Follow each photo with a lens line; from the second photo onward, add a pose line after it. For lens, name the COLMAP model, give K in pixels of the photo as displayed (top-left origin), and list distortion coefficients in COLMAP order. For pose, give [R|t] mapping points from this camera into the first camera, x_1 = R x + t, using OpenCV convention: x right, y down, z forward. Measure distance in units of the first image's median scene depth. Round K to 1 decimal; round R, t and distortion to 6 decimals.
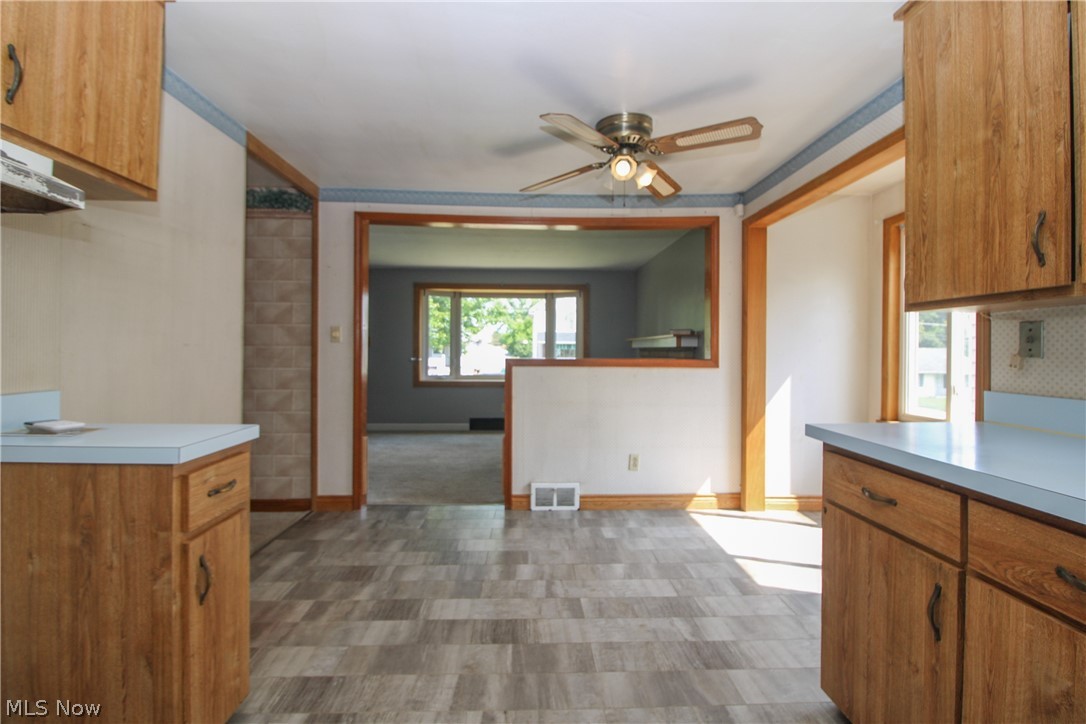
lens RADIAL K [[507.2, 0, 543.8], [0, 507.2, 349.8], [0, 0, 1]] dist [0.000072, -0.013526]
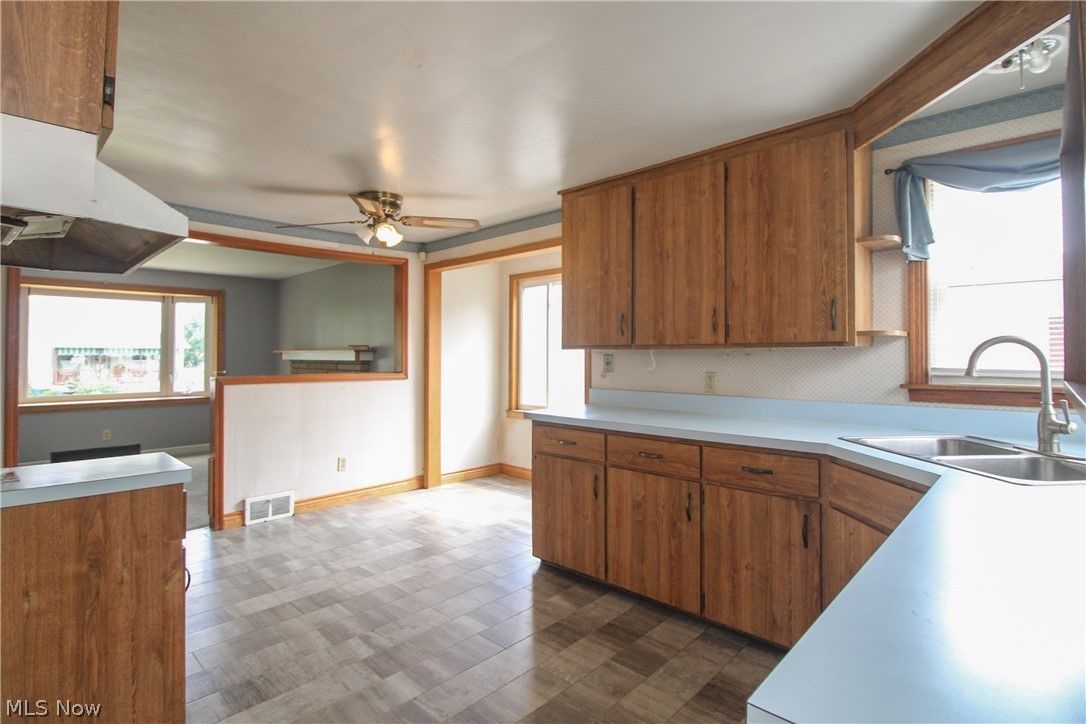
lens RADIAL K [[507.2, 0, 543.8], [0, 507.2, 349.8], [0, 0, 1]] dist [0.000072, -0.013526]
pose [[0.723509, 0.001421, 0.690313, -0.741039], [0.005531, 0.999954, -0.007856, -0.065038], [-0.690292, 0.009502, 0.723468, -0.389370]]
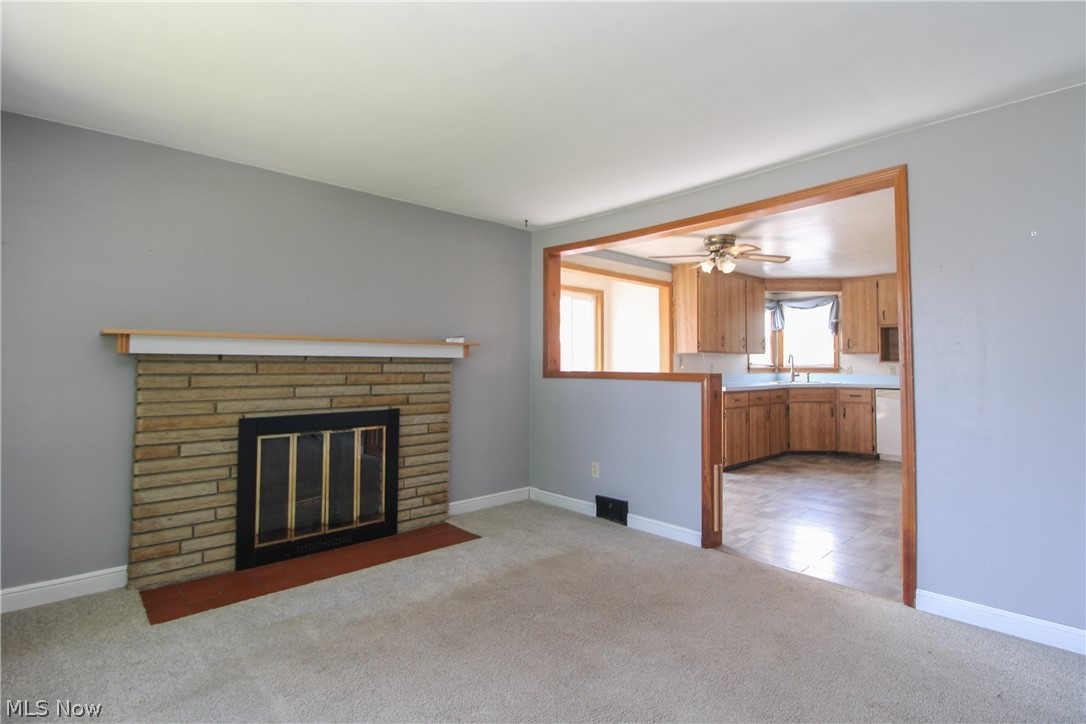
lens RADIAL K [[507.2, 0, 543.8], [0, 507.2, 349.8], [0, 0, 1]] dist [0.000072, -0.013526]
pose [[-0.606704, 0.019077, 0.794699, -1.474744], [-0.003336, 0.999642, -0.026543, 0.000866], [-0.794921, -0.018755, -0.606423, 4.185393]]
